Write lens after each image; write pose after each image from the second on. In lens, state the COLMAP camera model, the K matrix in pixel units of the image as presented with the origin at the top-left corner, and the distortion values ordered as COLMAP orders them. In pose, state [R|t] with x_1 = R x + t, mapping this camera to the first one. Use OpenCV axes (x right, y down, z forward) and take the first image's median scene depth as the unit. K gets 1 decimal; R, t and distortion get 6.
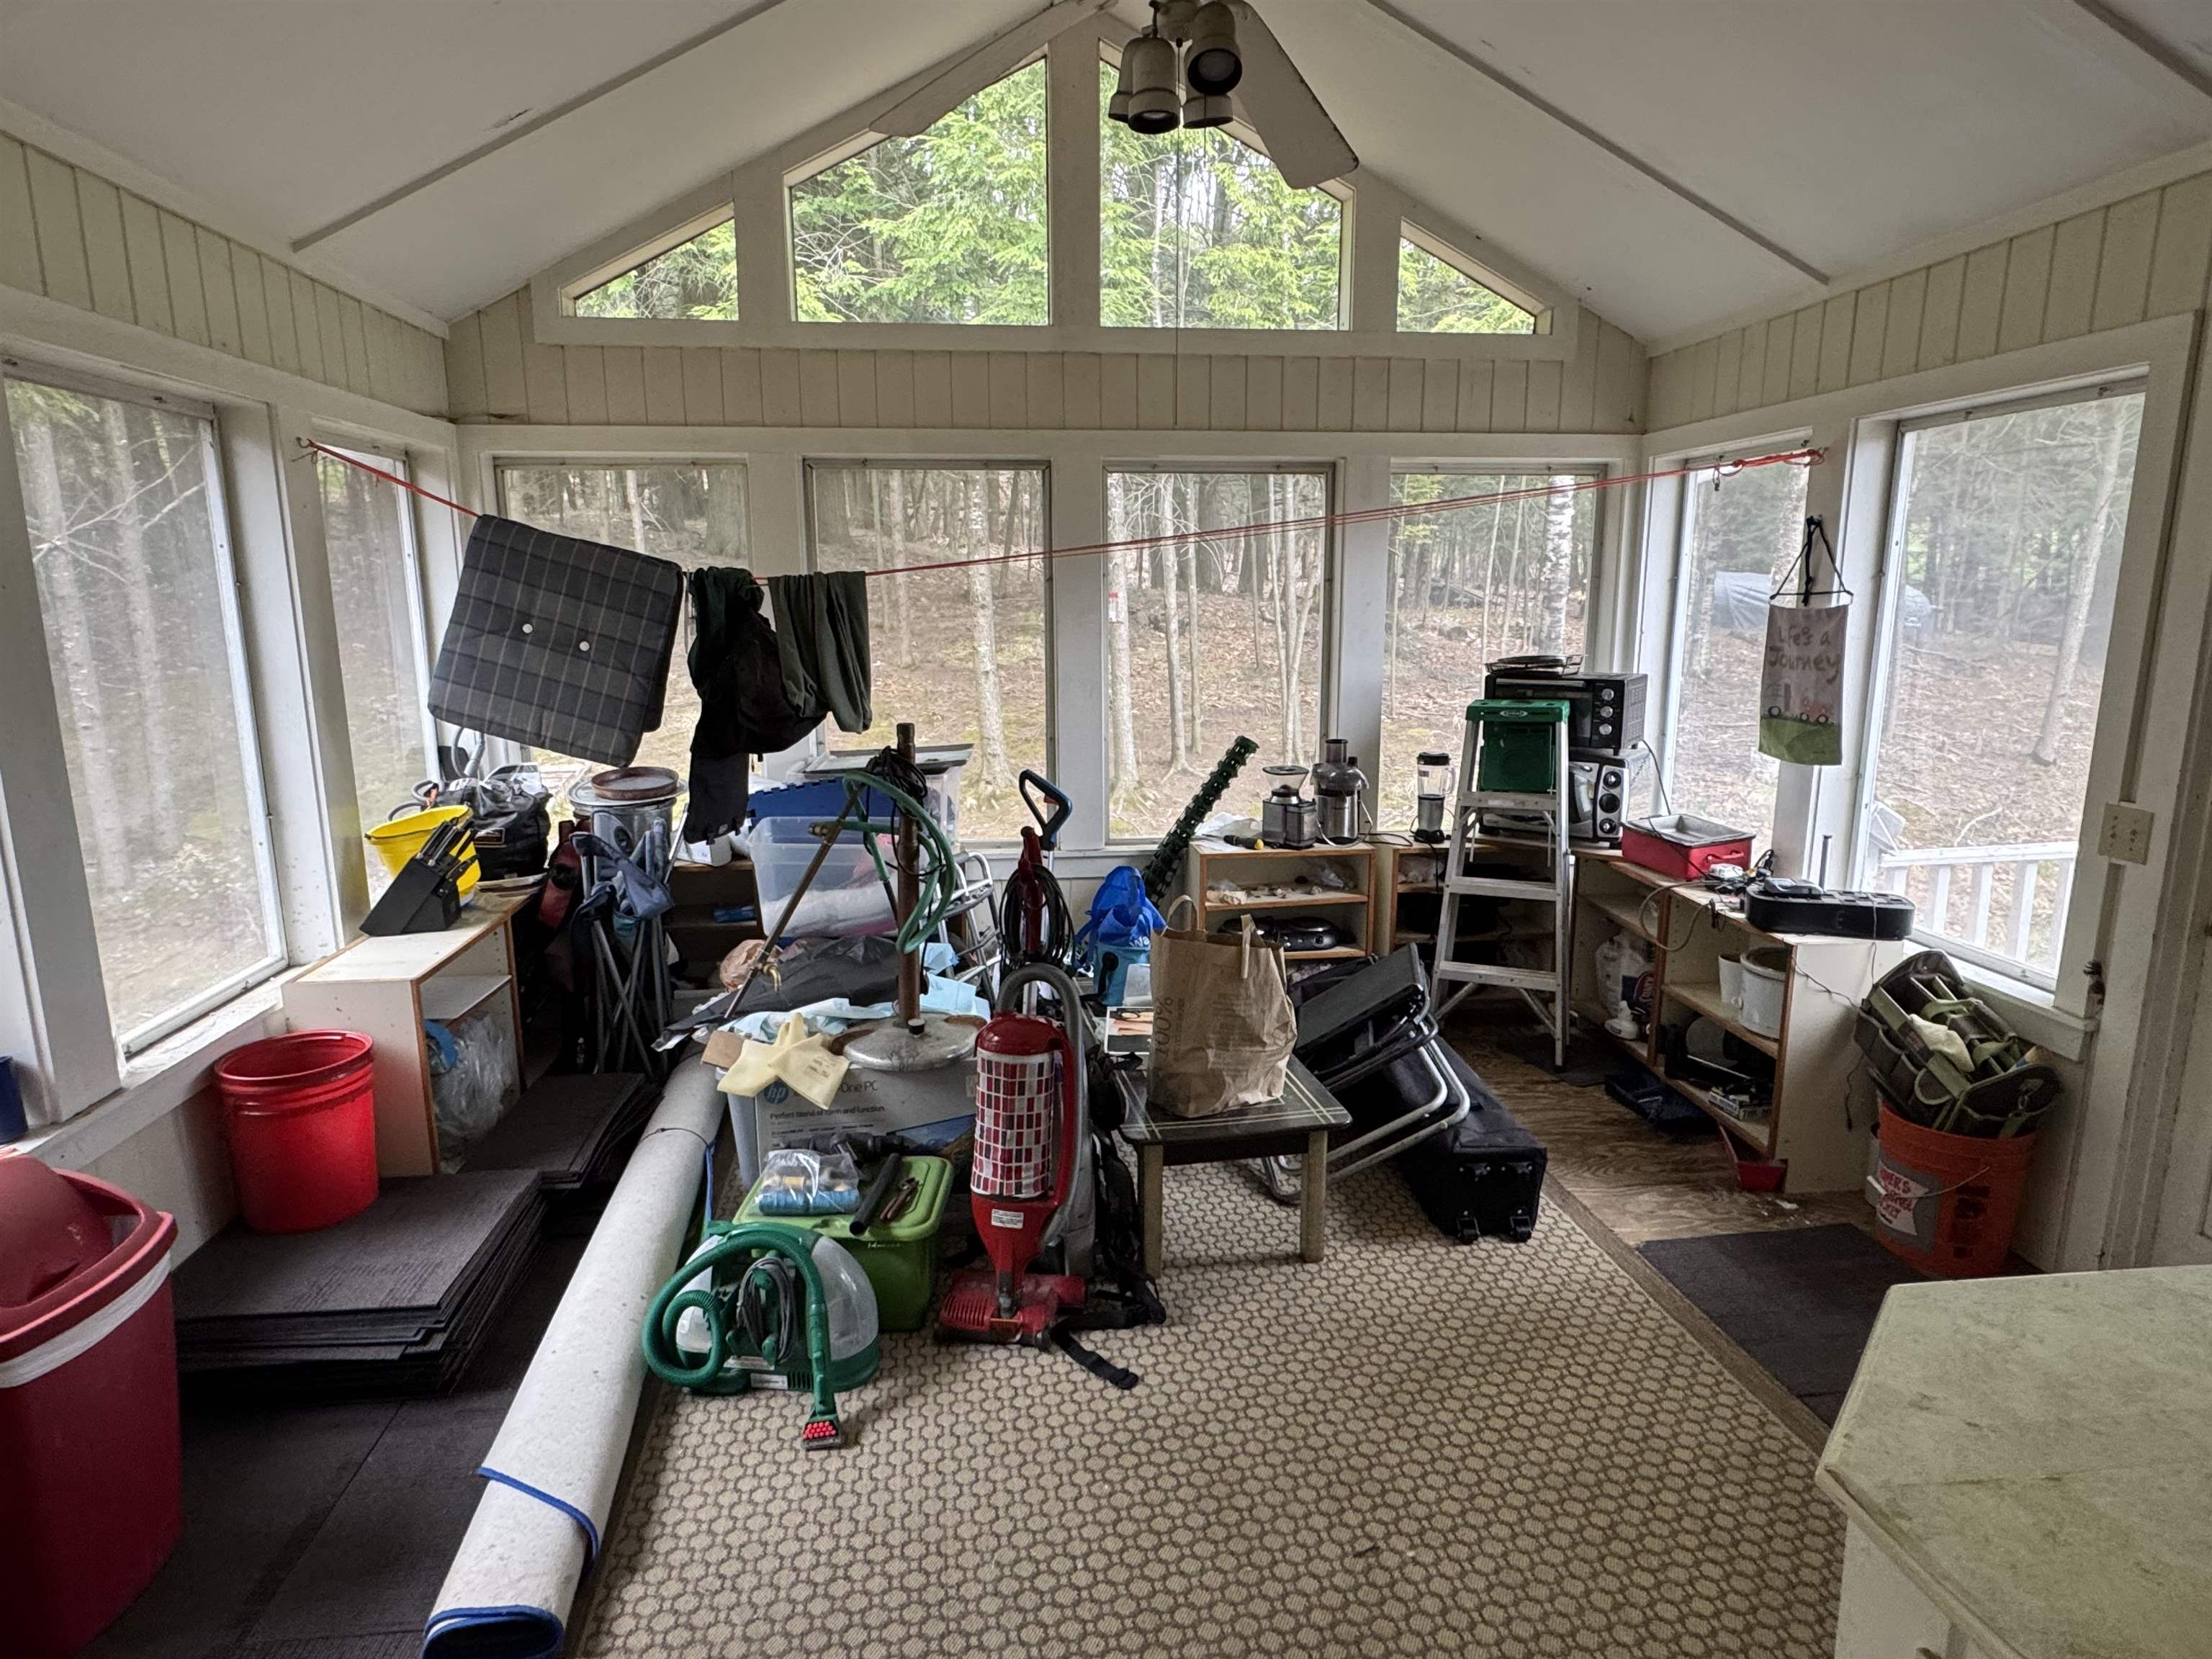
lens RADIAL K [[1229.7, 0, 1106.0], [0, 1229.7, 829.5], [0, 0, 1]] dist [-0.004547, 0.001473]
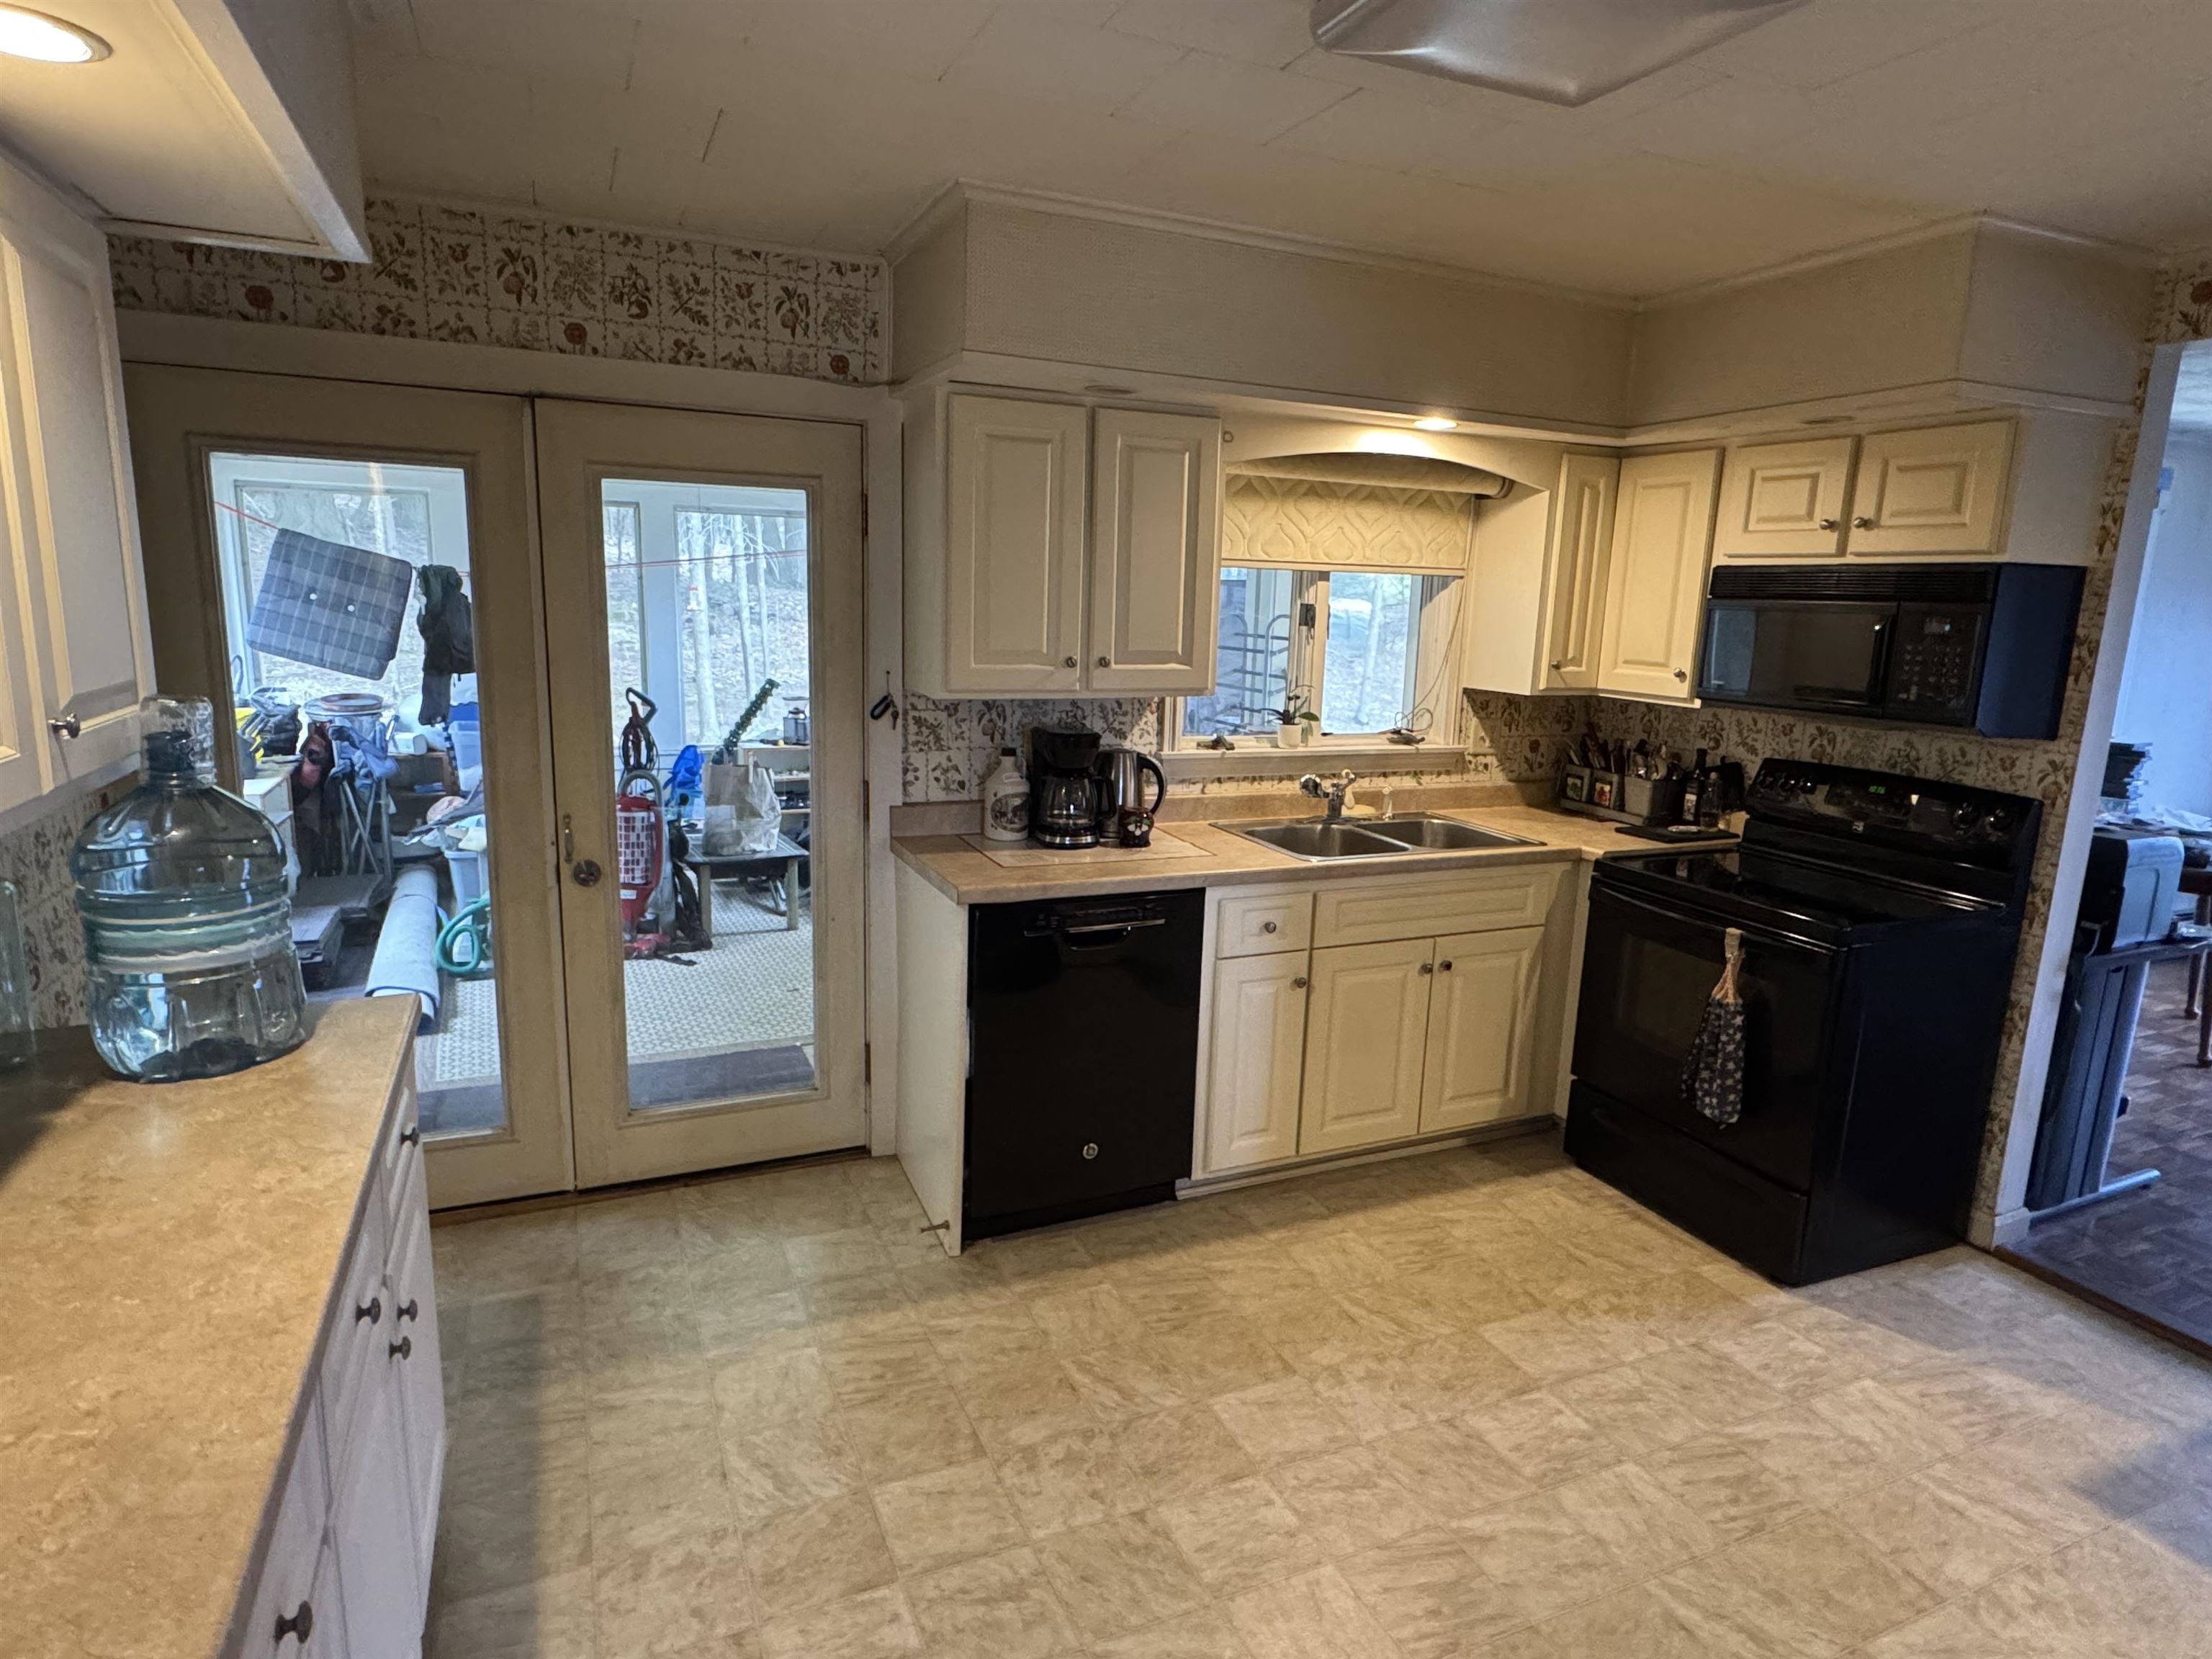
lens RADIAL K [[1229.7, 0, 1106.0], [0, 1229.7, 829.5], [0, 0, 1]] dist [-0.004547, 0.001473]
pose [[0.951101, -0.025287, 0.307845, 0.037804], [0.025109, 0.999674, 0.004539, 0.168981], [-0.307859, 0.003413, 0.951426, -0.902637]]
